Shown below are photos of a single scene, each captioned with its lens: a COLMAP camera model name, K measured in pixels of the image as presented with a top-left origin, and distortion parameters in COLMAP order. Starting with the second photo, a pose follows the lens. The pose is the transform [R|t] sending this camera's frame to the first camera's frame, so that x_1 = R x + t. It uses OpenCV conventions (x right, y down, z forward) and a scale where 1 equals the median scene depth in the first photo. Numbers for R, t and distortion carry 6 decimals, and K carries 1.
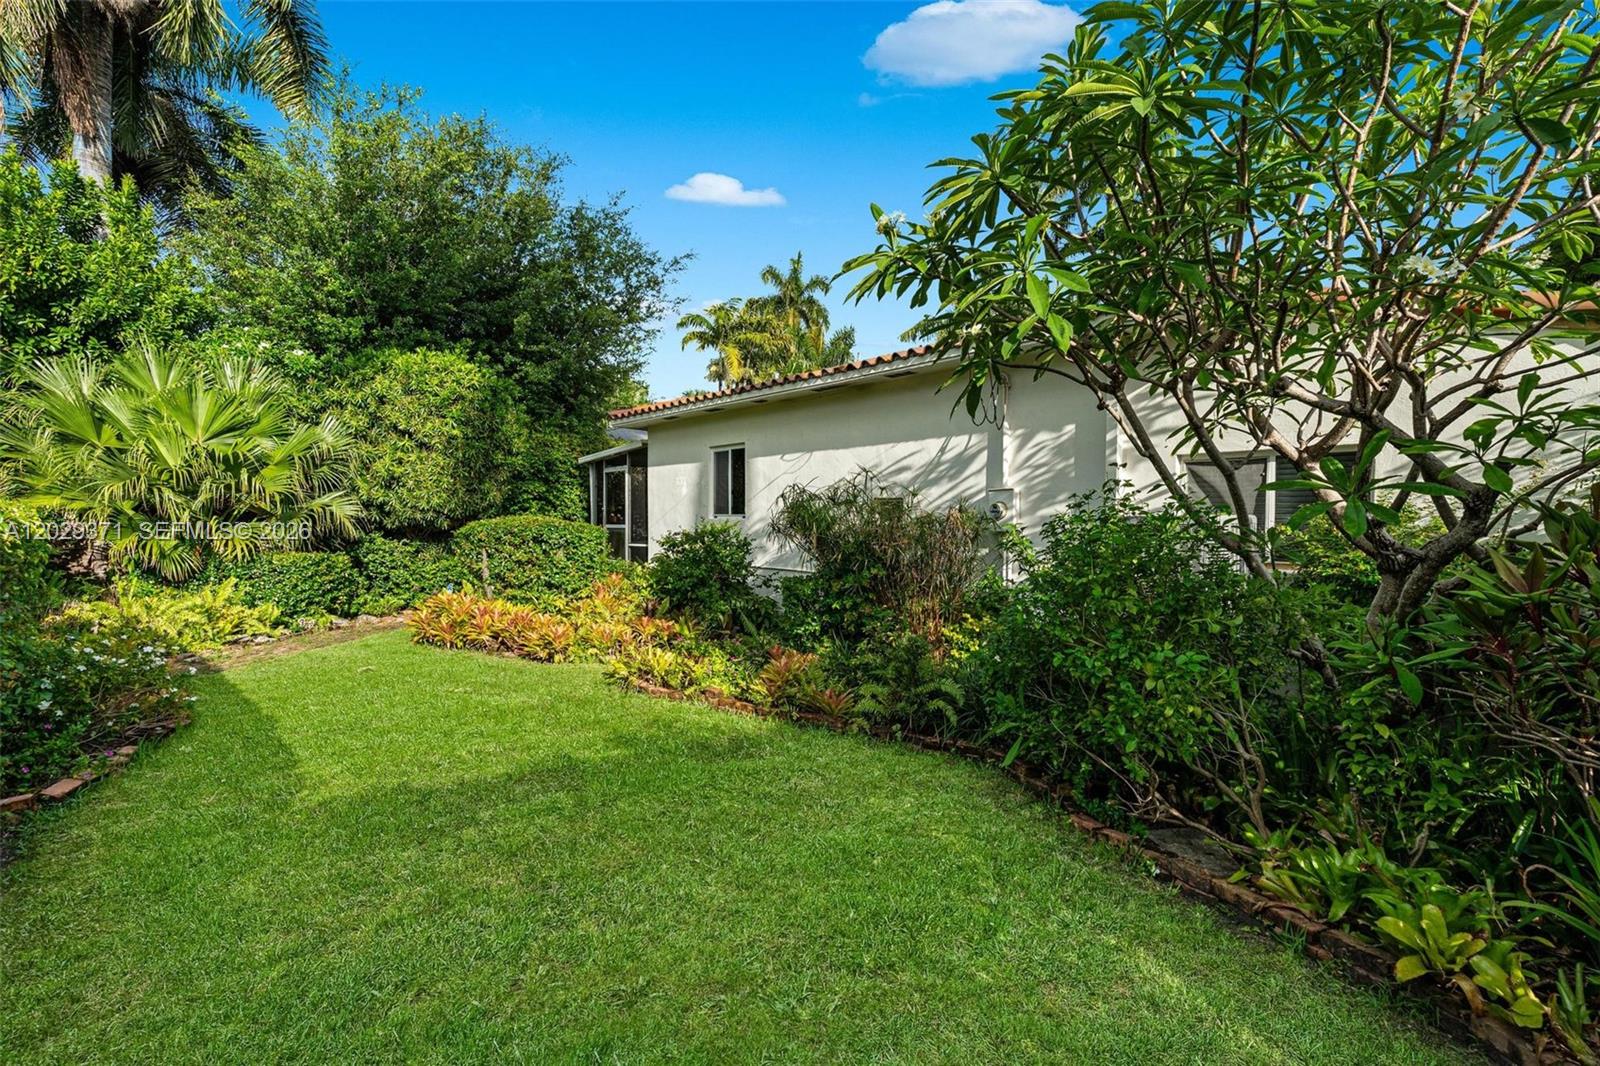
lens RADIAL K [[702.1, 0, 790.1], [0, 702.1, 522.7], [0, 0, 1]] dist [0.000121, 0.000062]
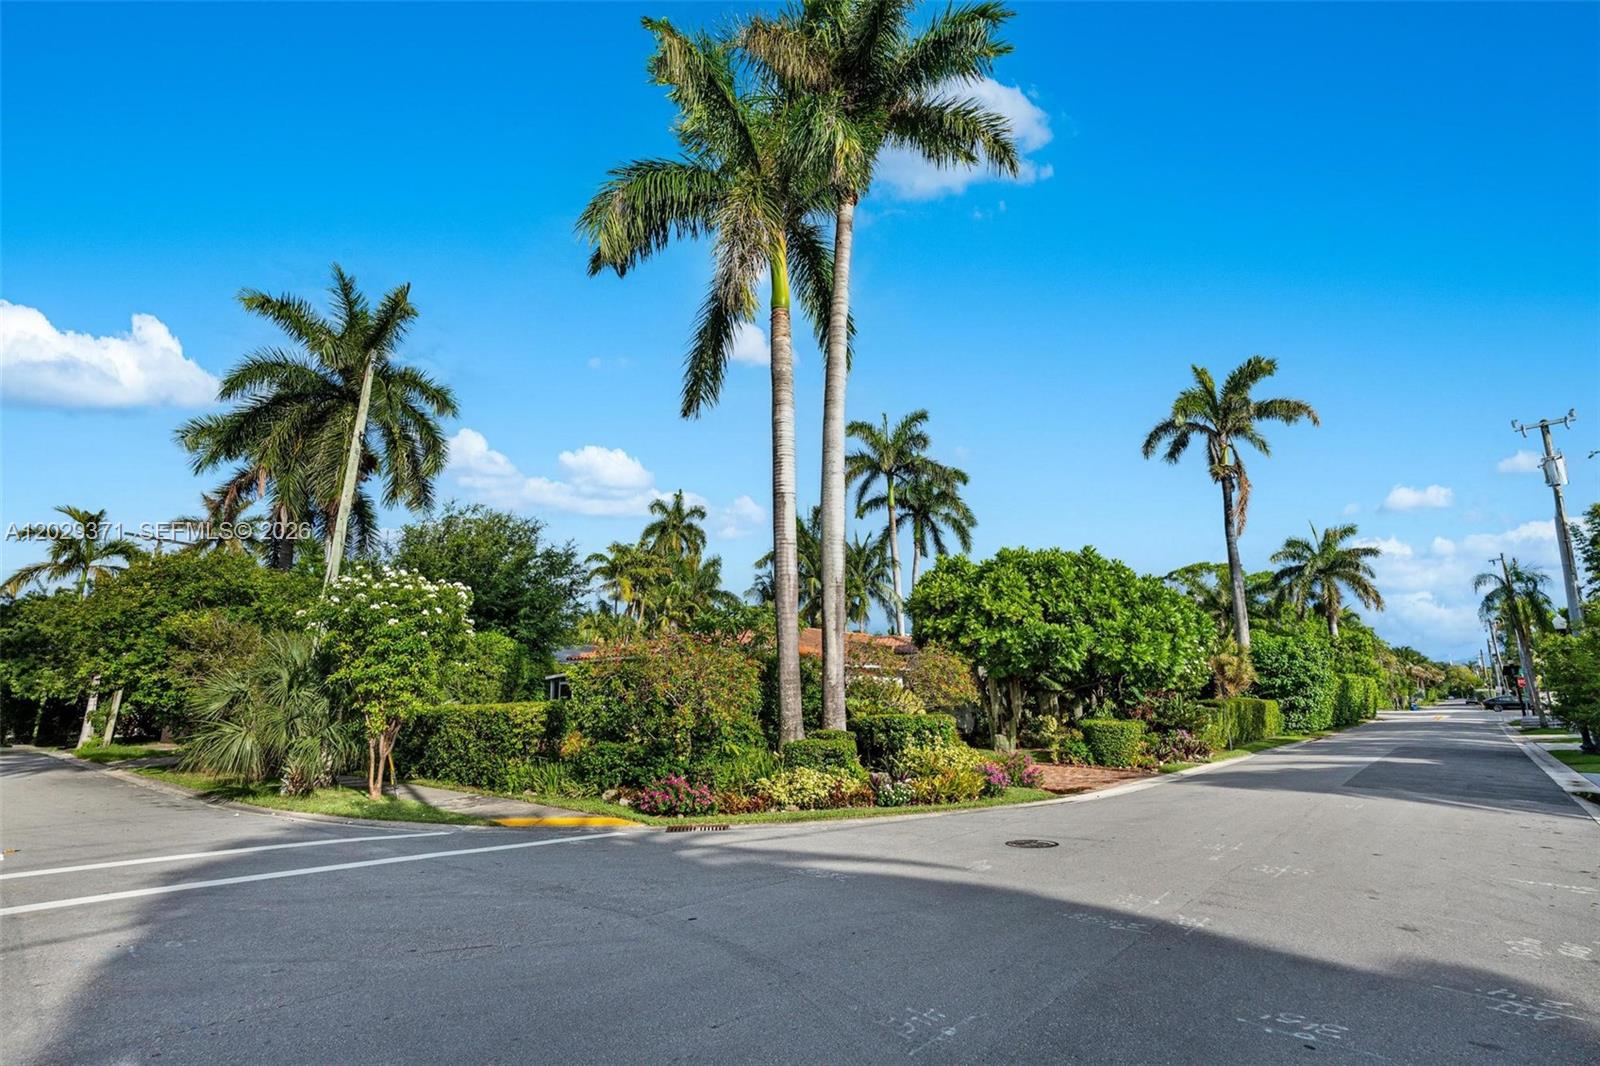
lens RADIAL K [[809.0, 0, 800.0], [0, 809.0, 533.0], [0, 0, 1]] dist [-0.003730, 0.005656]
pose [[0.989154, 0.028949, 0.144000, 0.019338], [0.002228, 0.977315, -0.211777, -0.003308], [-0.146865, 0.209801, 0.966651, -0.466733]]
